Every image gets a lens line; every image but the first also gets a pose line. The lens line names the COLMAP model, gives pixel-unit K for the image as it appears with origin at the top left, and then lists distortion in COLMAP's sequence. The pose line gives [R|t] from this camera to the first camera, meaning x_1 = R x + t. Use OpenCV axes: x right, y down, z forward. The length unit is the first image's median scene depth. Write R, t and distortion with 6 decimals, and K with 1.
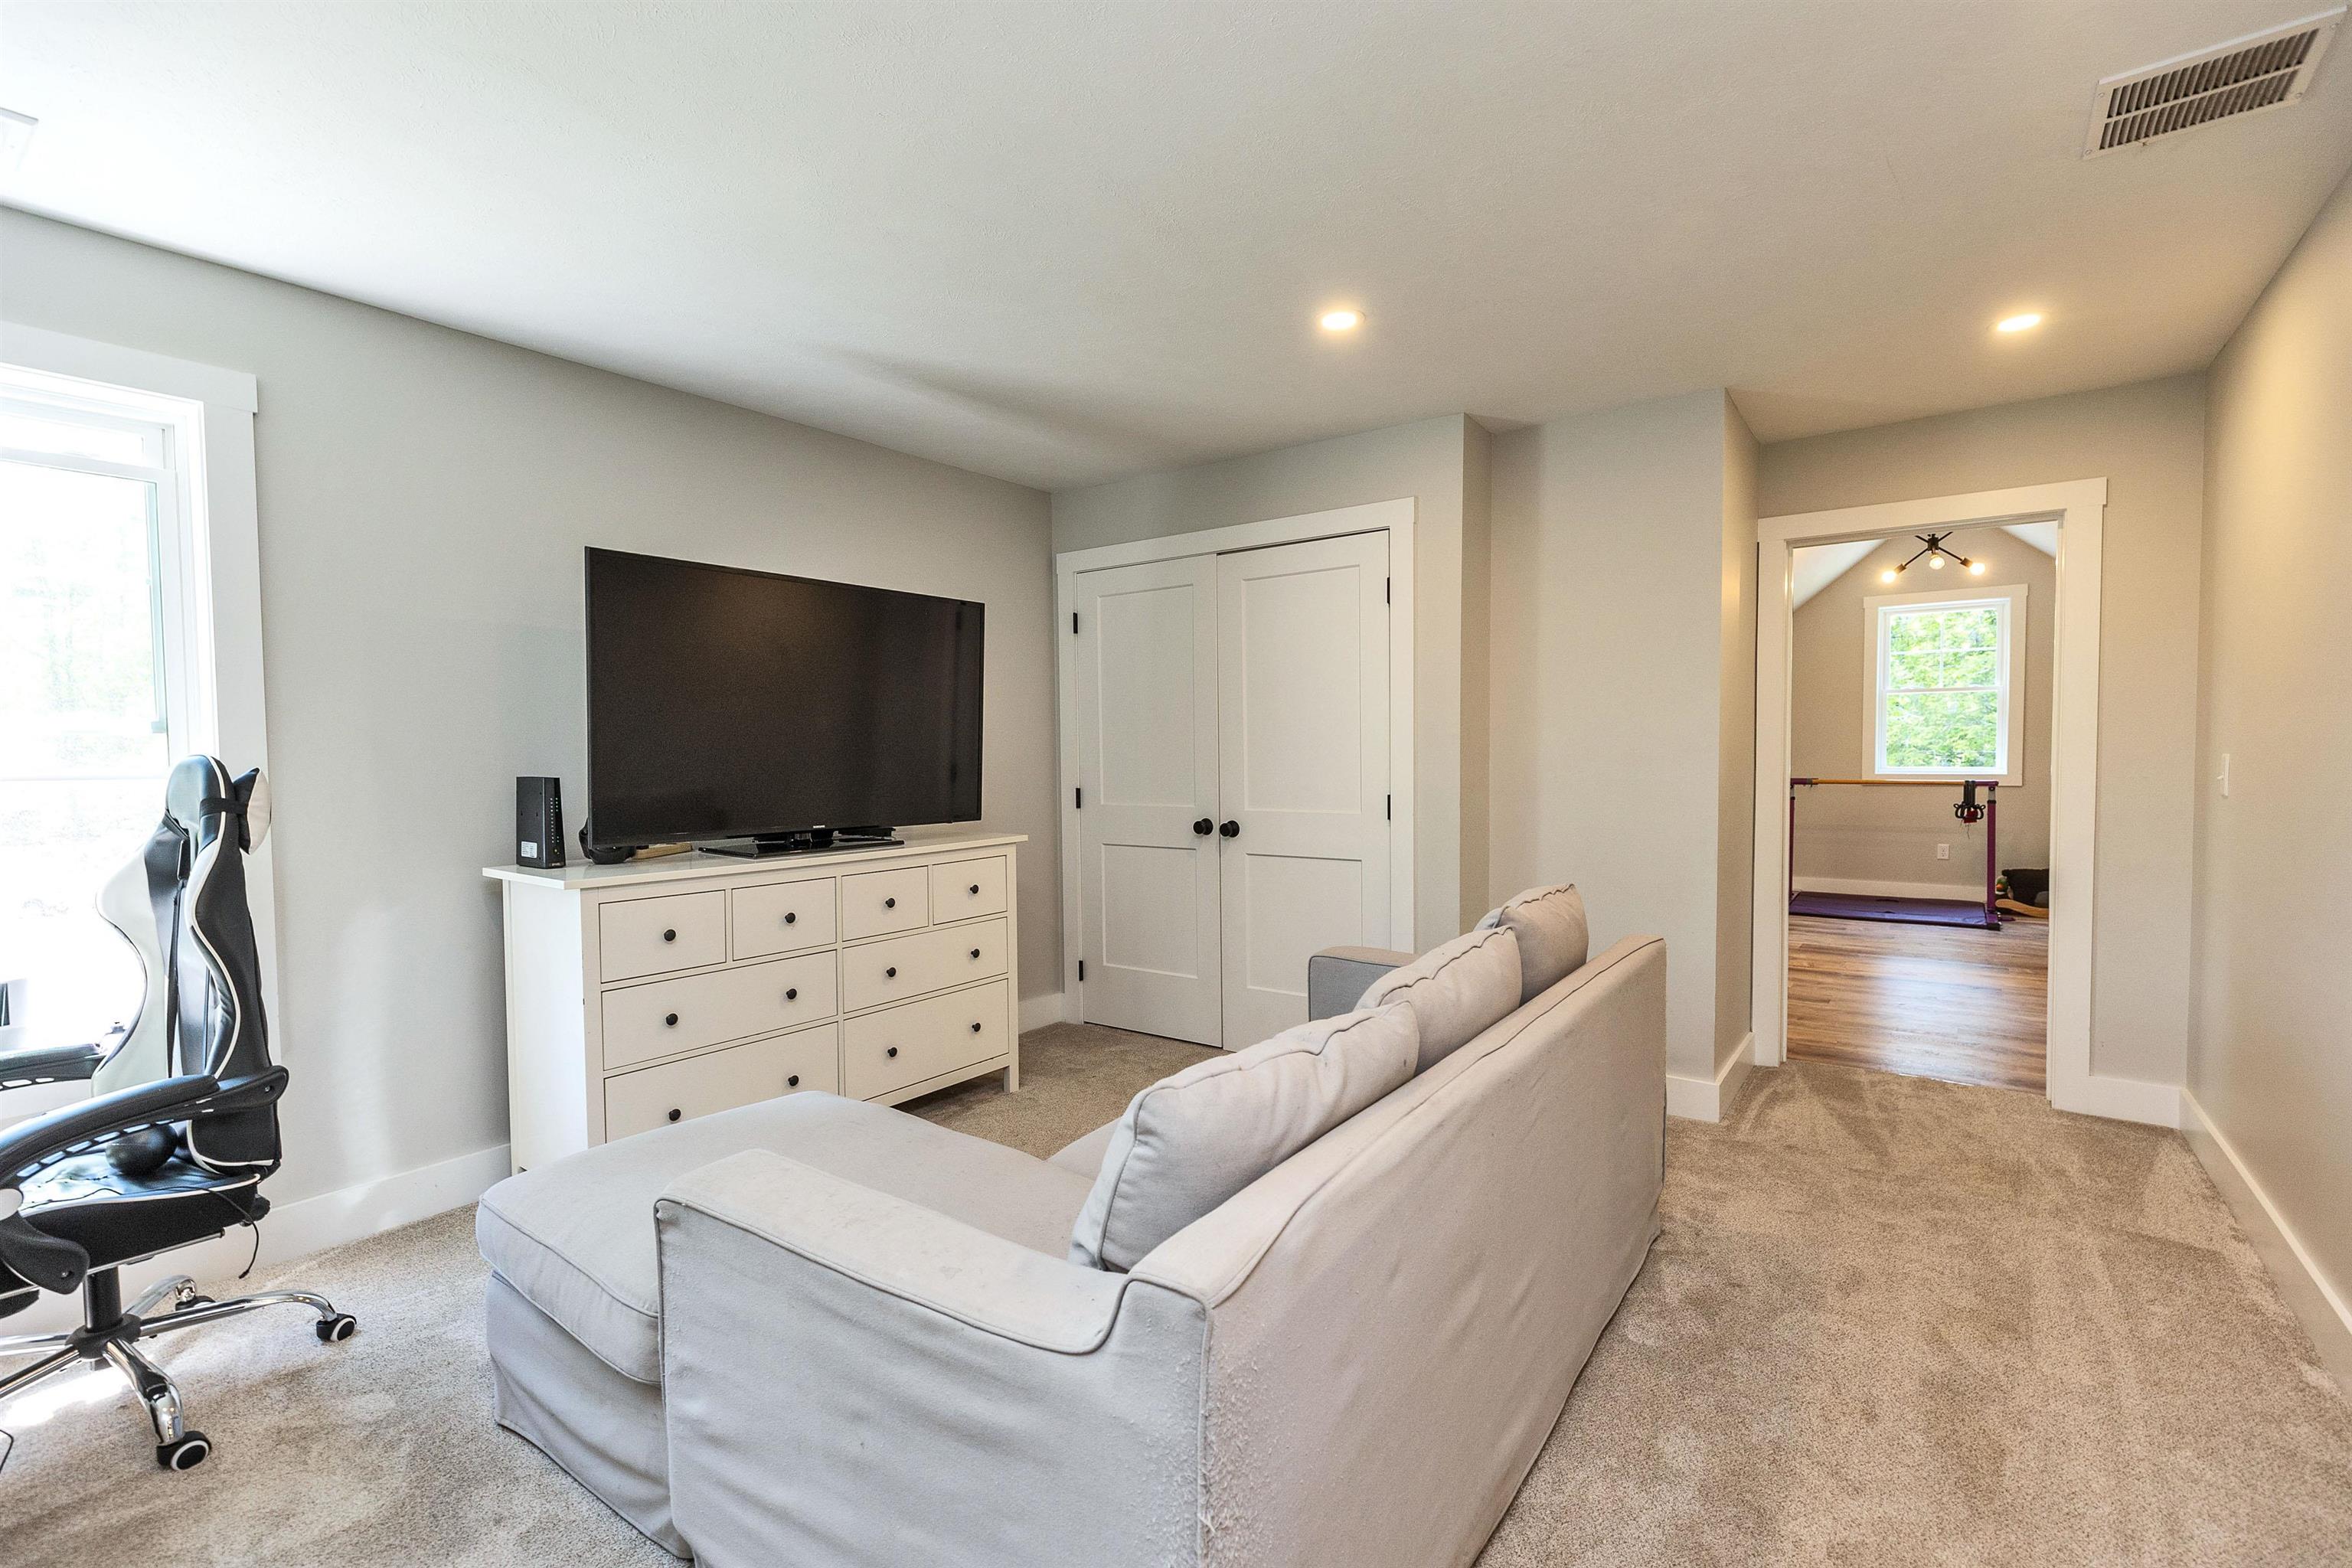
lens RADIAL K [[1058.4, 0, 1166.7], [0, 1058.4, 785.1], [0, 0, 1]] dist [0.004310, 0.000389]
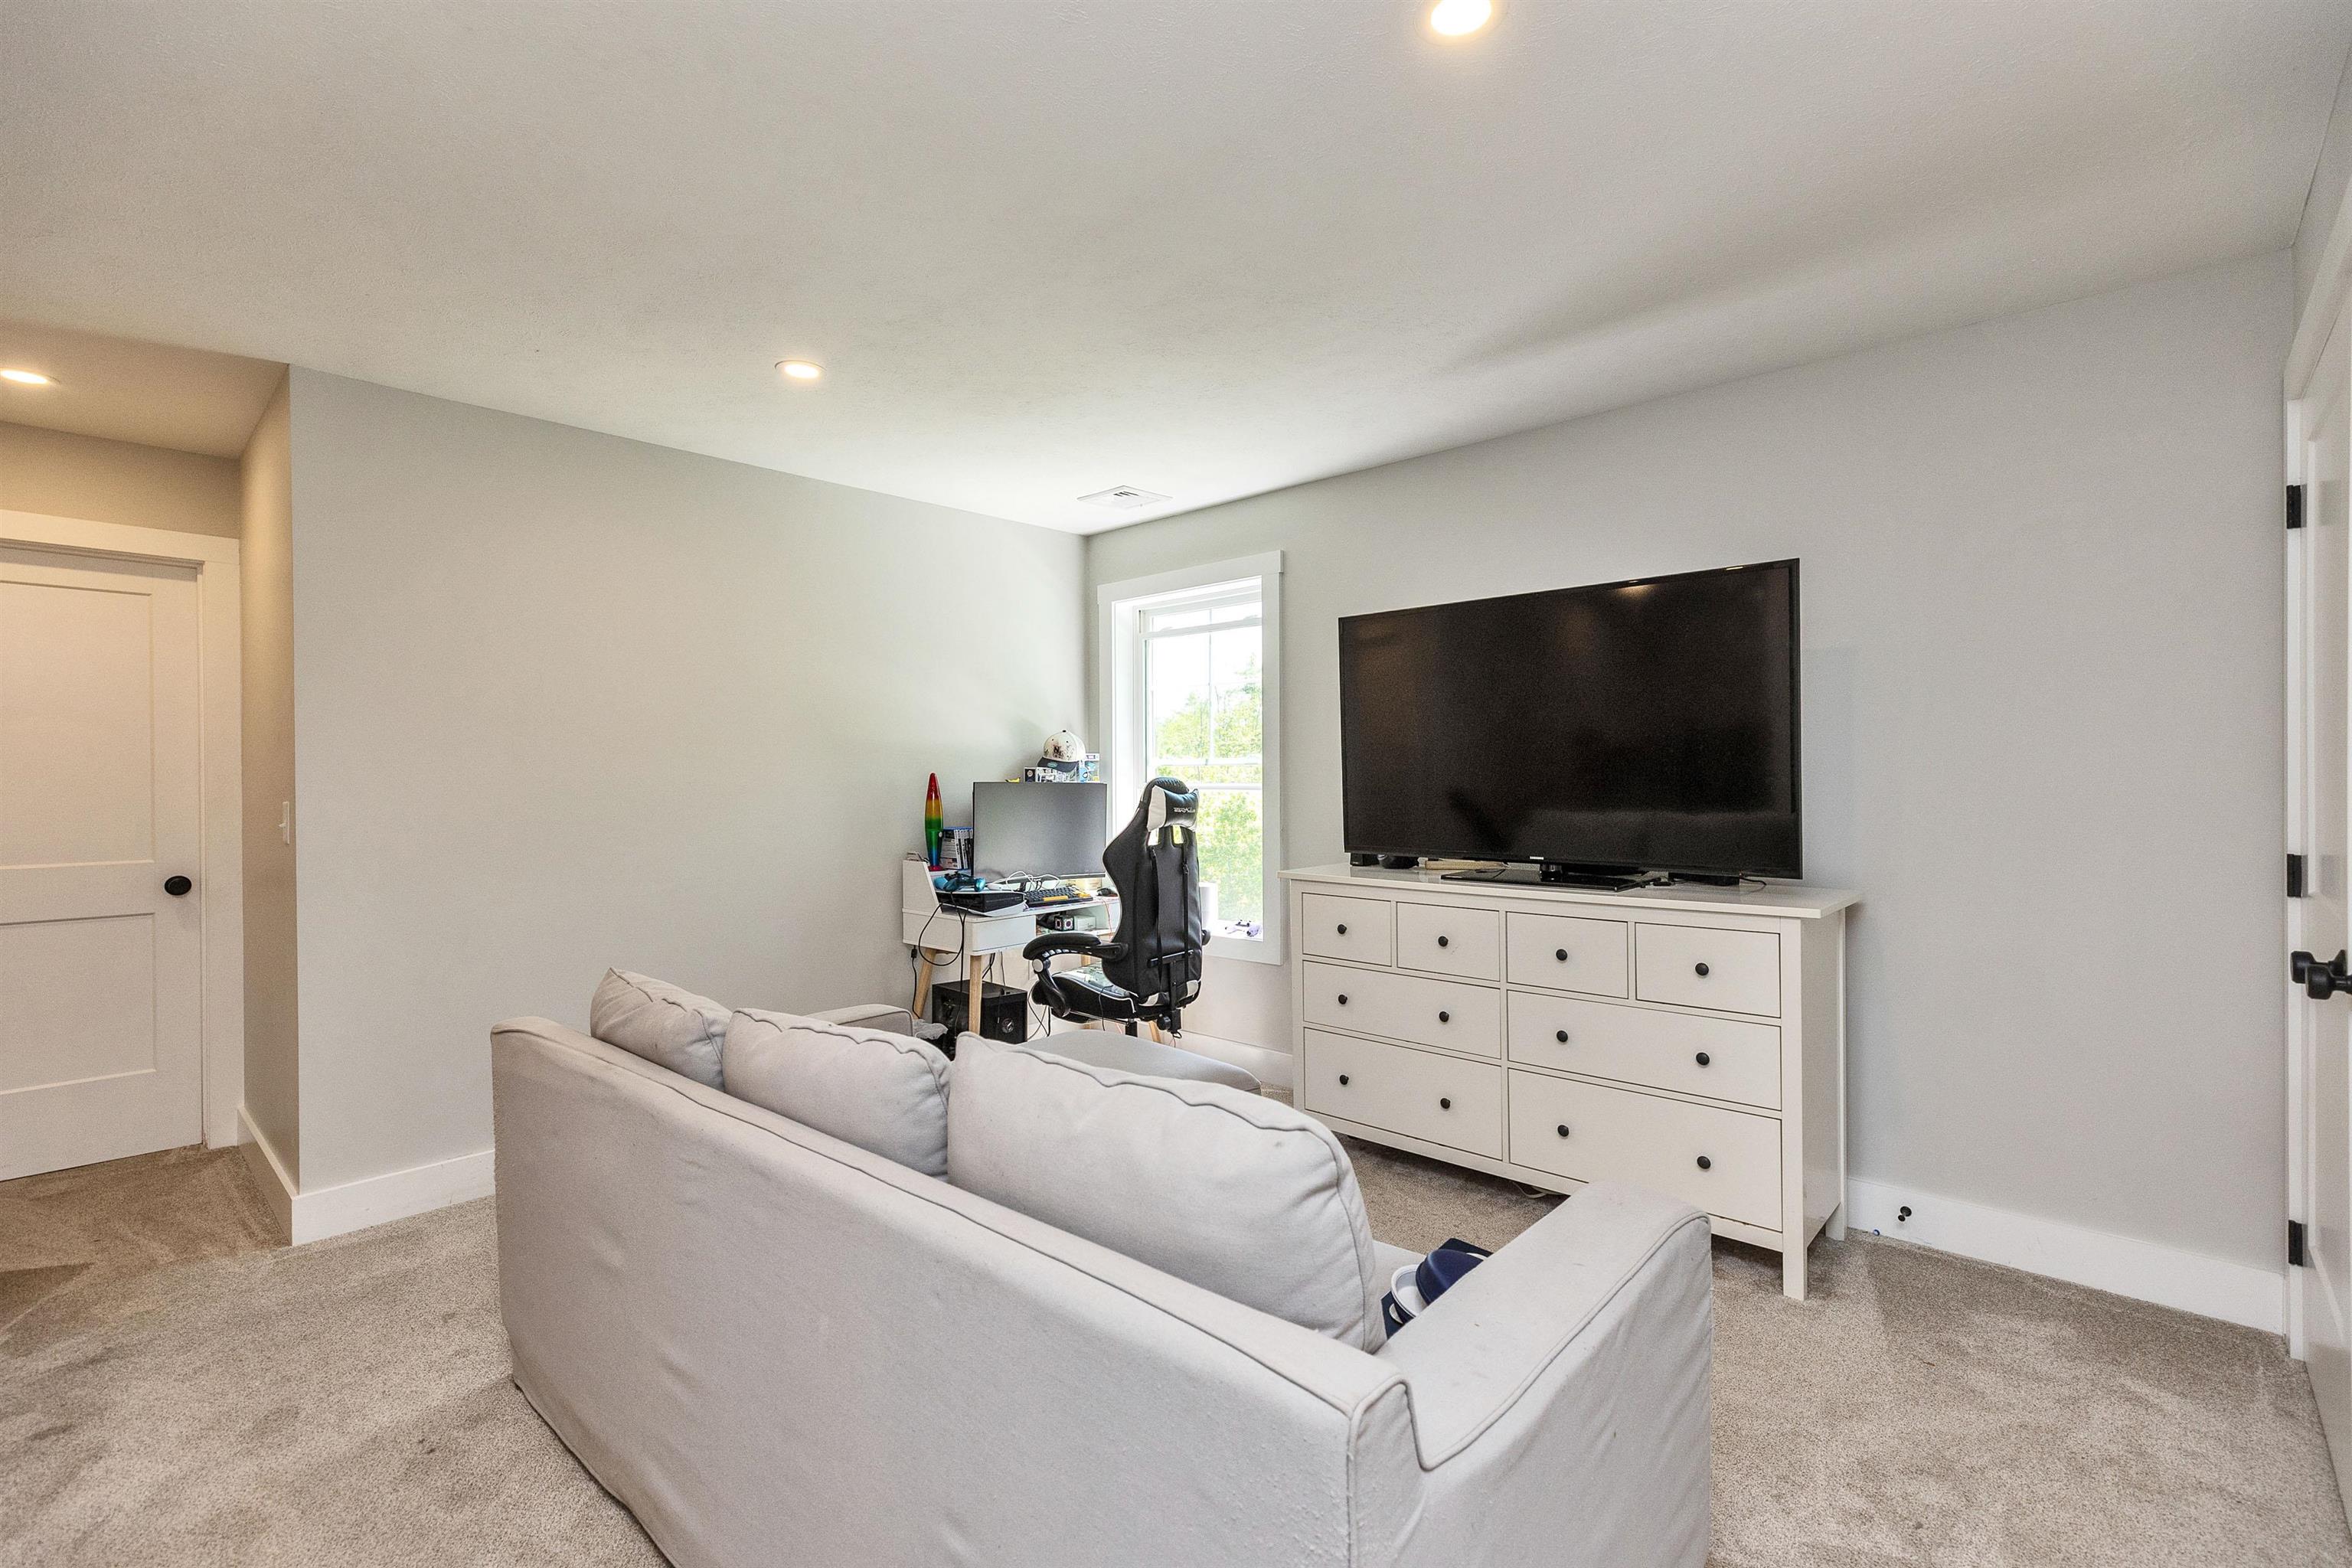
lens RADIAL K [[1058.4, 0, 1166.7], [0, 1058.4, 785.1], [0, 0, 1]] dist [0.004310, 0.000389]
pose [[-0.113098, 0.016499, -0.993447, 0.630233], [-0.023160, 0.999547, 0.019236, -0.034873], [0.993314, 0.025183, -0.112664, 0.790451]]
